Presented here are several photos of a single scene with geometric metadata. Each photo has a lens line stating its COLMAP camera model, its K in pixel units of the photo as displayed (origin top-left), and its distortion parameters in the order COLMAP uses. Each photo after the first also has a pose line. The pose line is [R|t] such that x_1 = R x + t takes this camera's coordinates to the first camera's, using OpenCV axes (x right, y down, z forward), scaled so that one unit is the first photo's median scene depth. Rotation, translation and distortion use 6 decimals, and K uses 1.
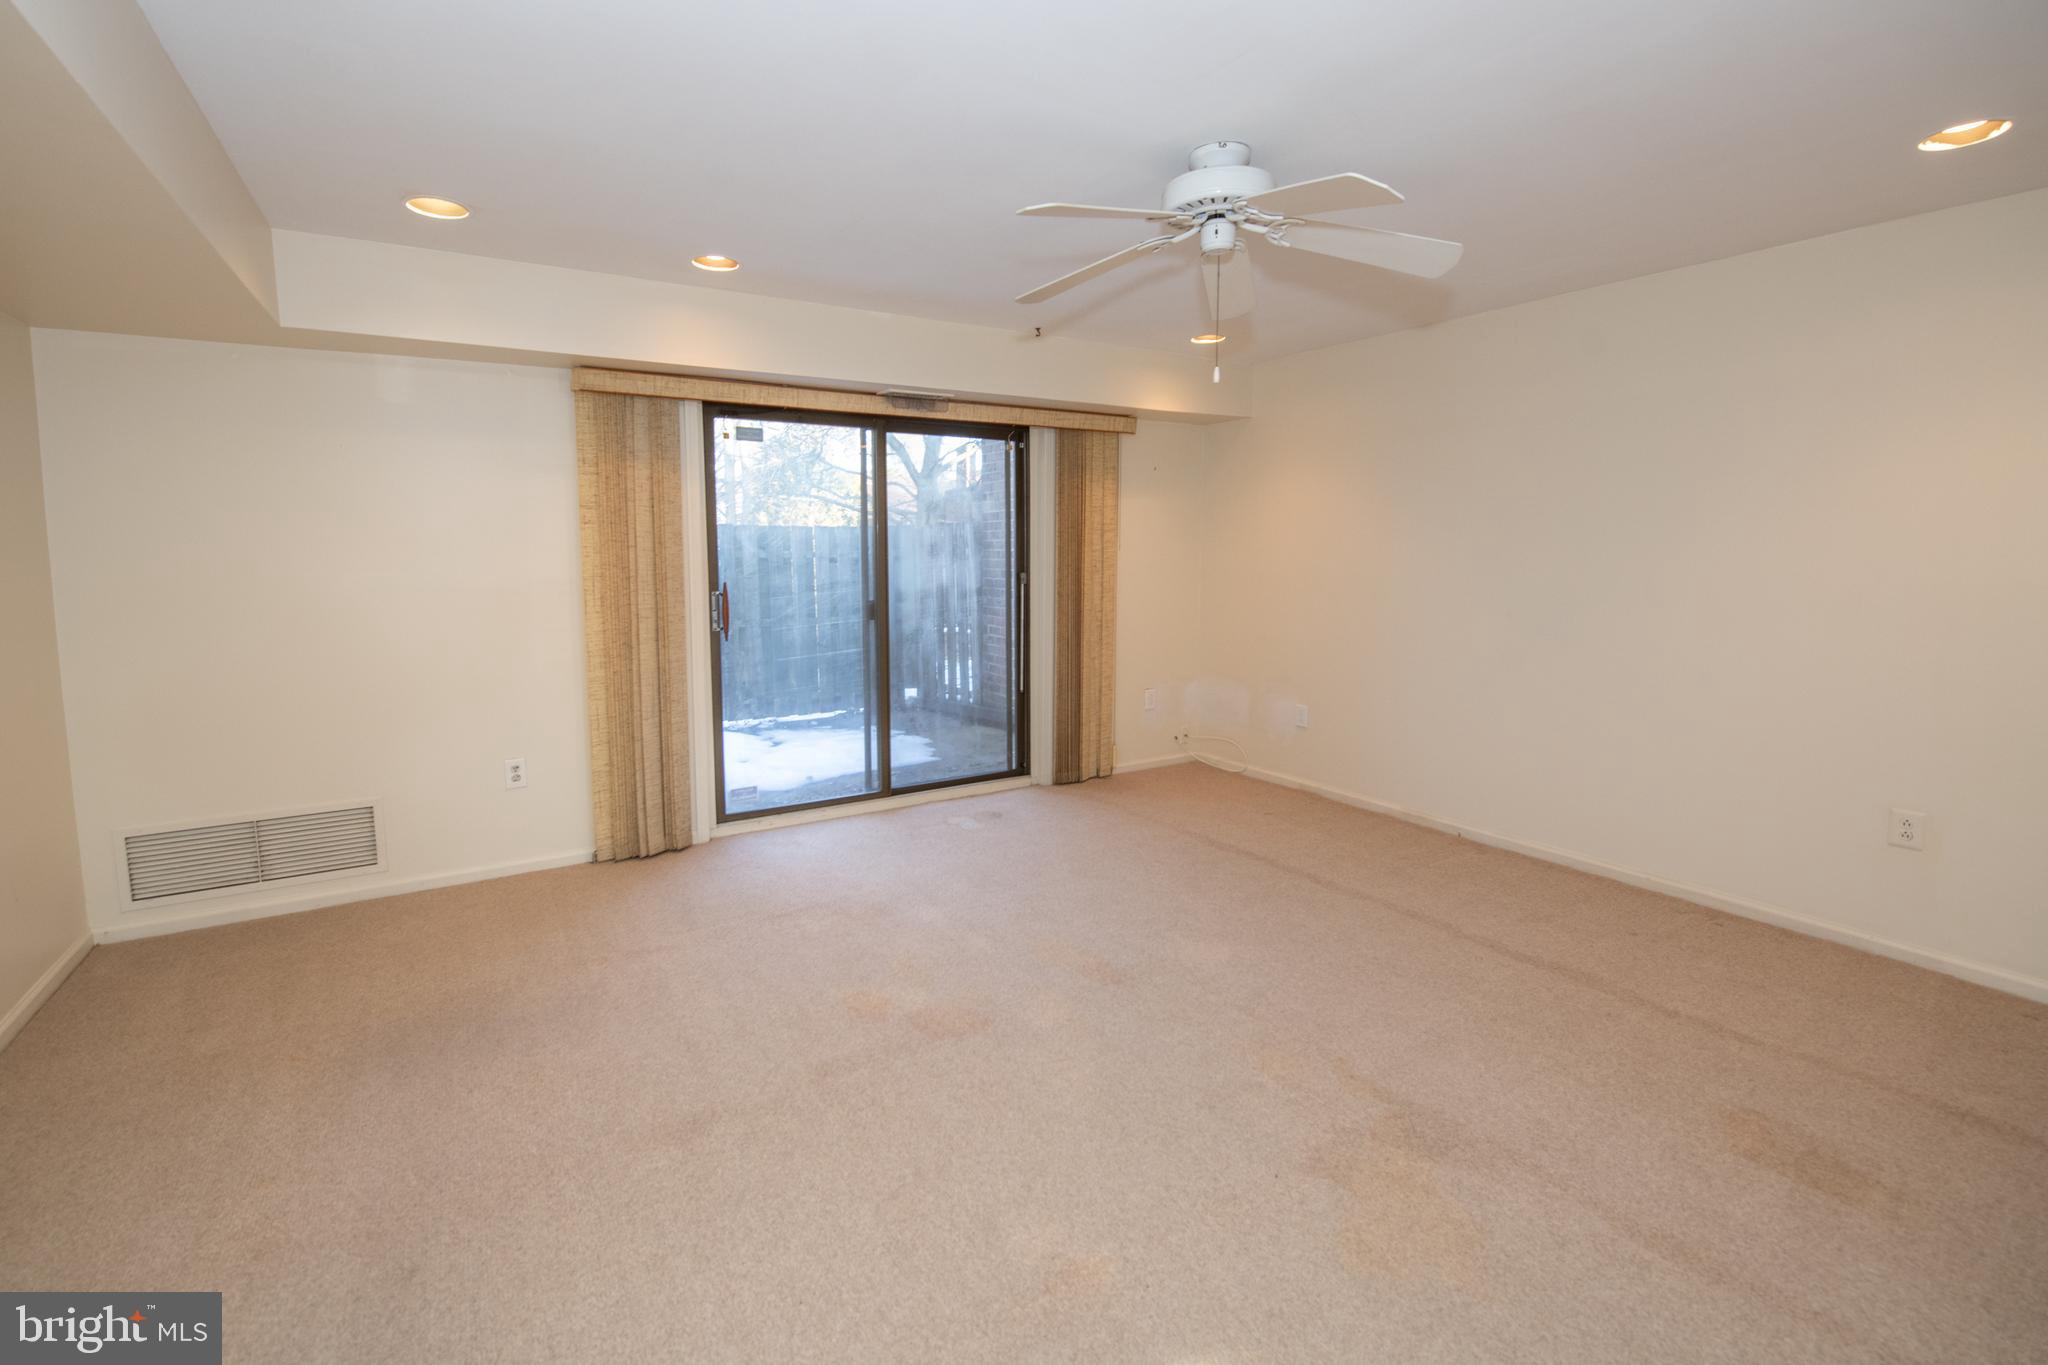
lens RADIAL K [[861.6, 0, 974.2], [0, 861.6, 636.0], [0, 0, 1]] dist [-0.014148, -0.000168]
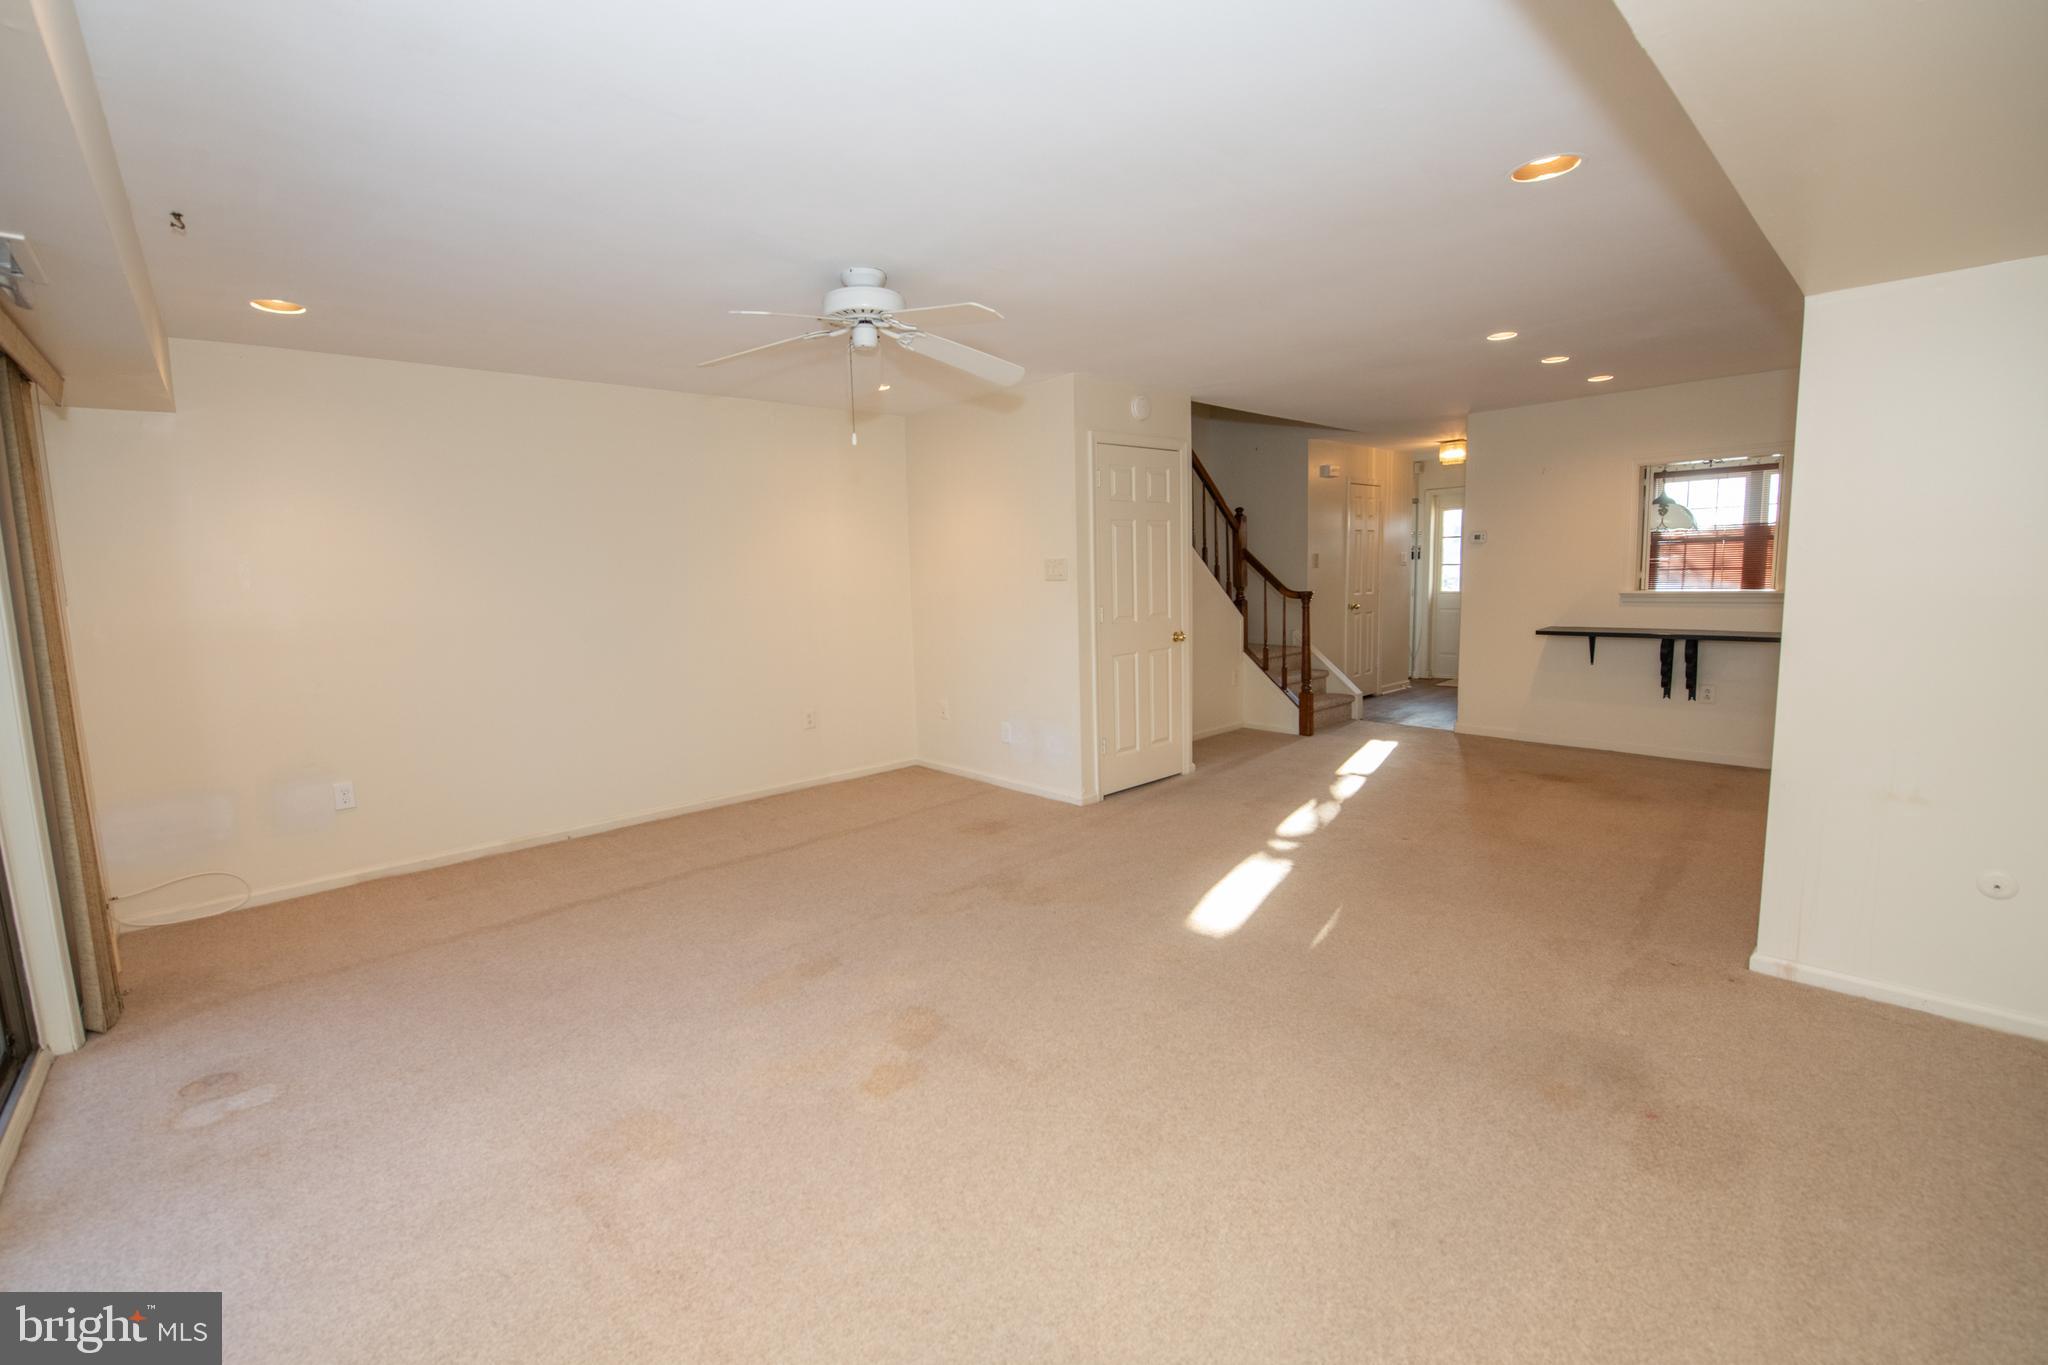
lens RADIAL K [[835.0, 0, 993.3], [0, 835.0, 673.1], [0, 0, 1]] dist [-0.011760, -0.000771]
pose [[-0.183027, -0.110121, 0.976921, -0.509167], [0.131019, 0.982110, 0.135252, -0.049179], [-0.974338, 0.152750, -0.165325, 0.523954]]
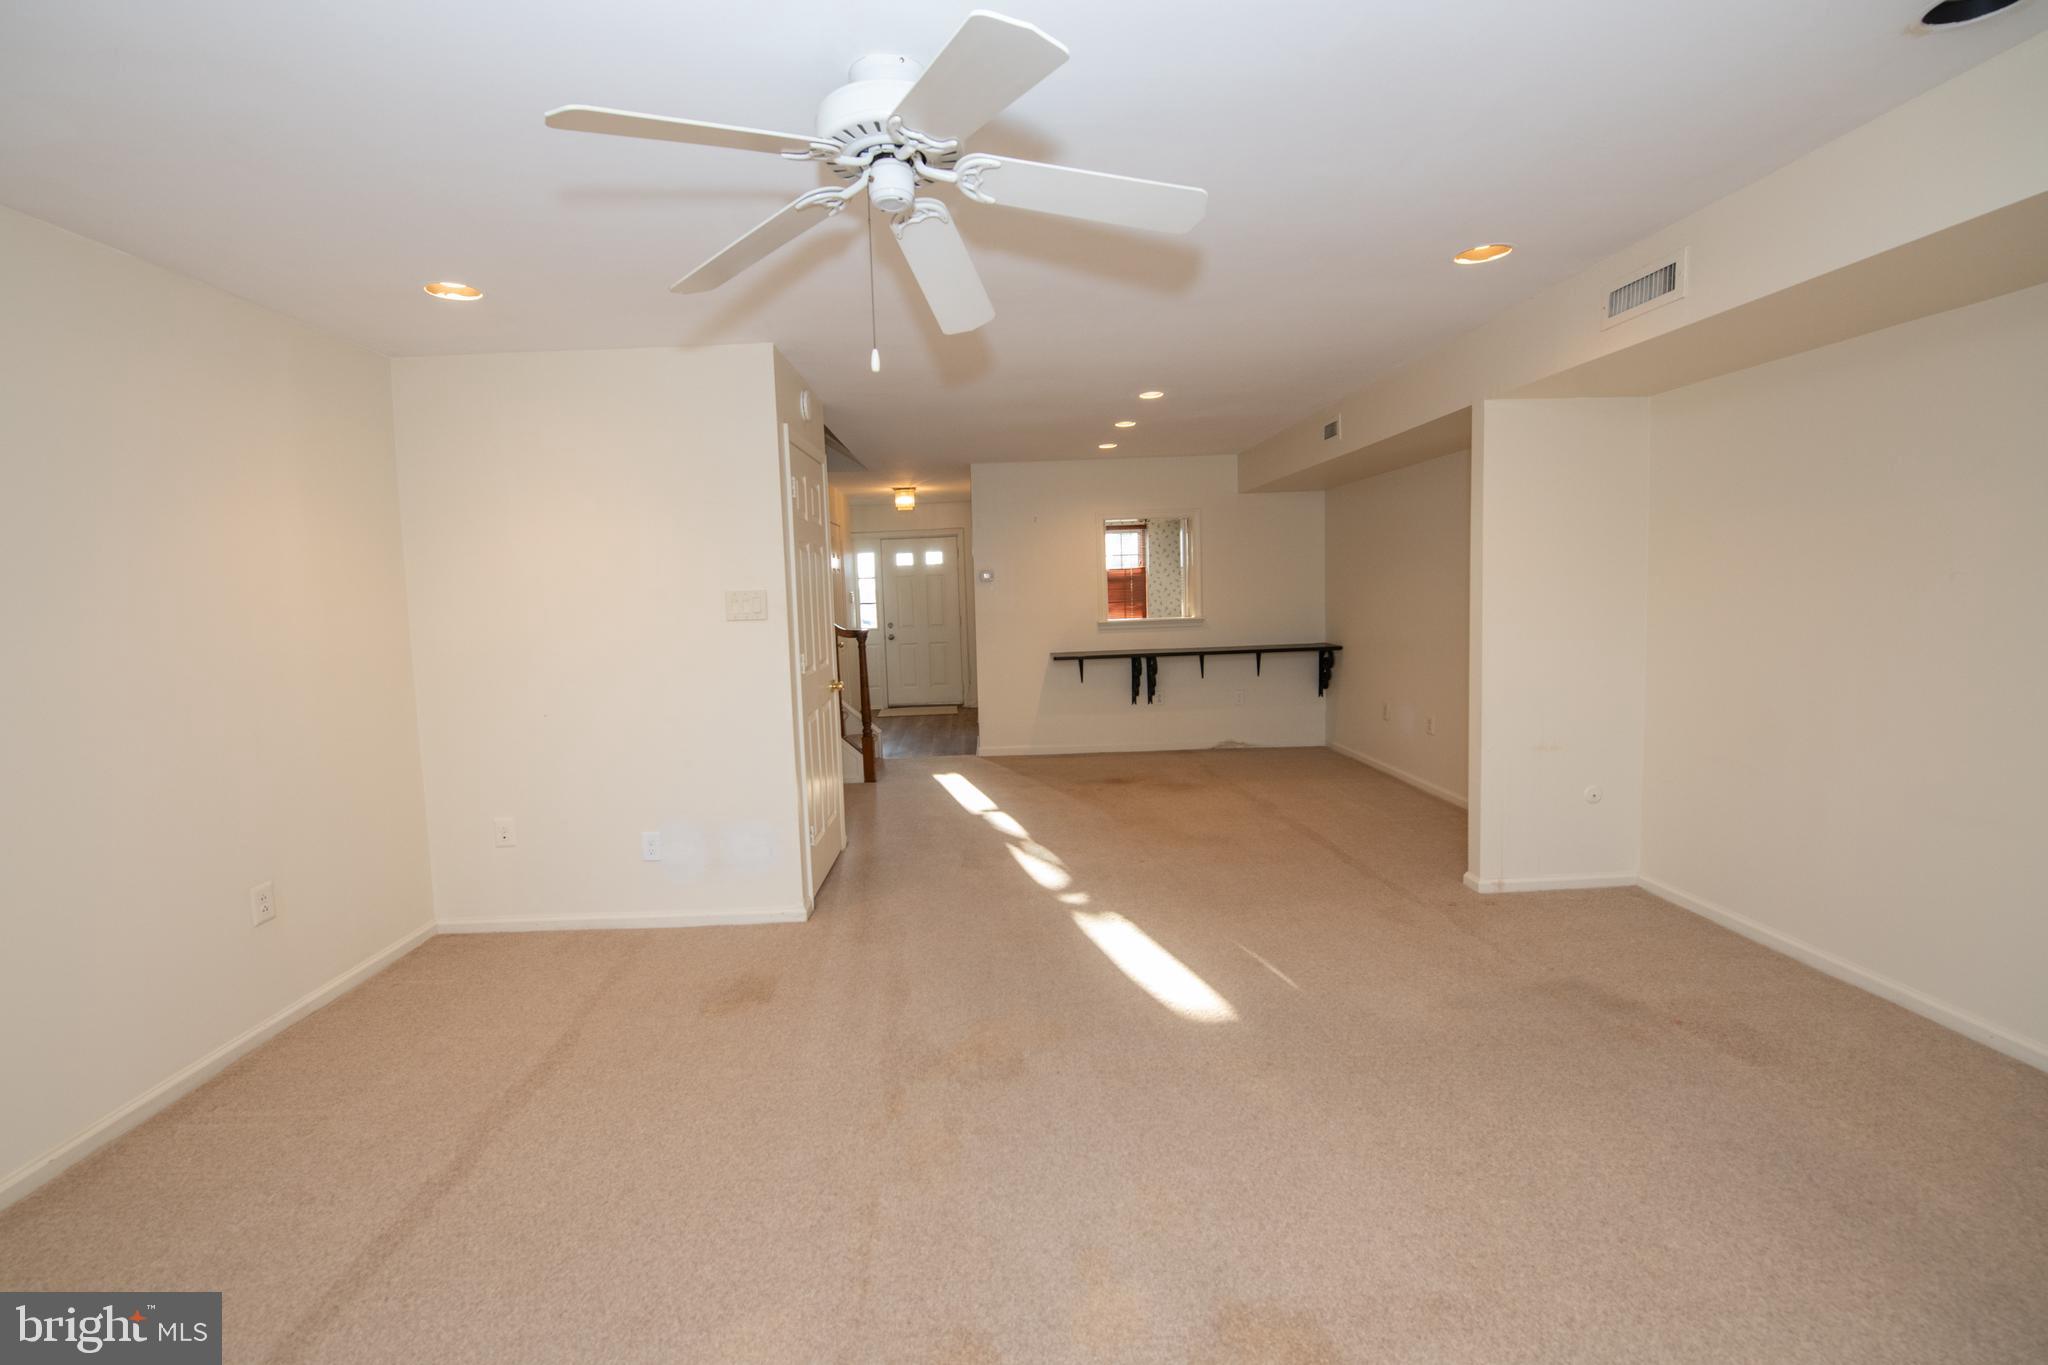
lens RADIAL K [[843.2, 0, 955.5], [0, 843.2, 654.6], [0, 0, 1]] dist [-0.003977, -0.000306]
pose [[-0.850888, -0.000269, 0.525348, -0.072625], [0.096431, 0.982929, 0.156690, -0.081350], [-0.516422, 0.183985, -0.836336, 0.795502]]
